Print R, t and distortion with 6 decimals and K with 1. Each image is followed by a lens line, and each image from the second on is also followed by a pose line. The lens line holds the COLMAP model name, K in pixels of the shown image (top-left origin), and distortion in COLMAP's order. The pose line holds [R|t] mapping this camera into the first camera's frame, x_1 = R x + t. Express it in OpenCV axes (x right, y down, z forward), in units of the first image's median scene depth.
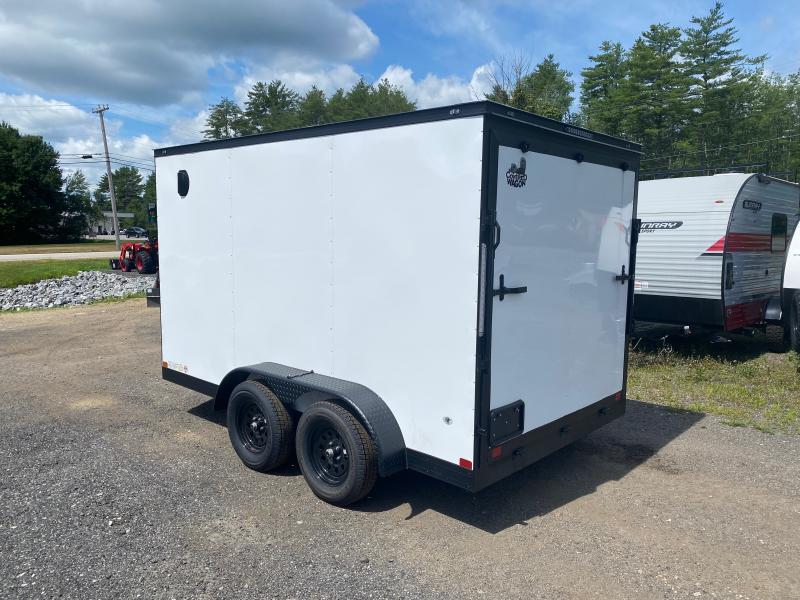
lens RADIAL K [[613.8, 0, 399.6], [0, 613.8, 297.6], [0, 0, 1]] dist [0.018876, -0.013774]
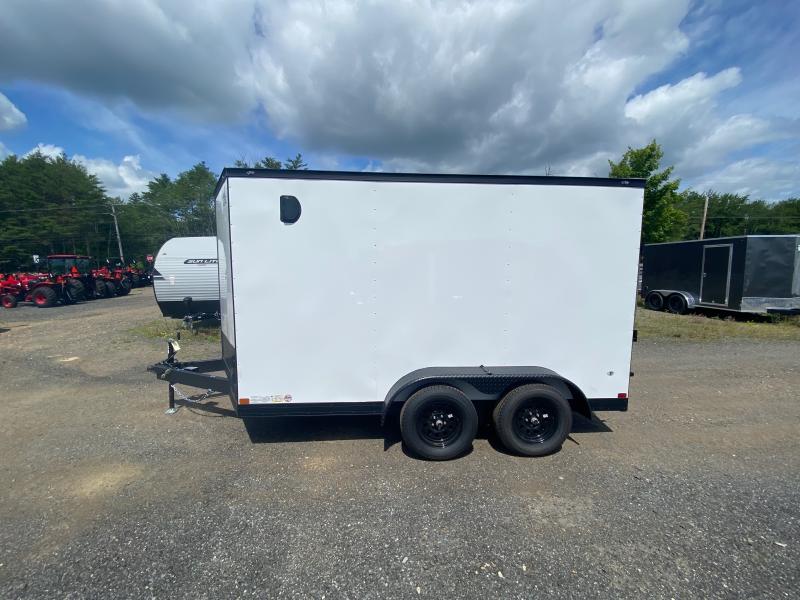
lens RADIAL K [[326.8, 0, 397.3], [0, 326.8, 301.8], [0, 0, 1]] dist [-0.007427, -0.002956]
pose [[0.701282, -0.081007, 0.708266, -0.426841], [0.084359, 0.995972, 0.030386, -0.028992], [-0.707875, 0.038439, 0.705291, 0.367578]]
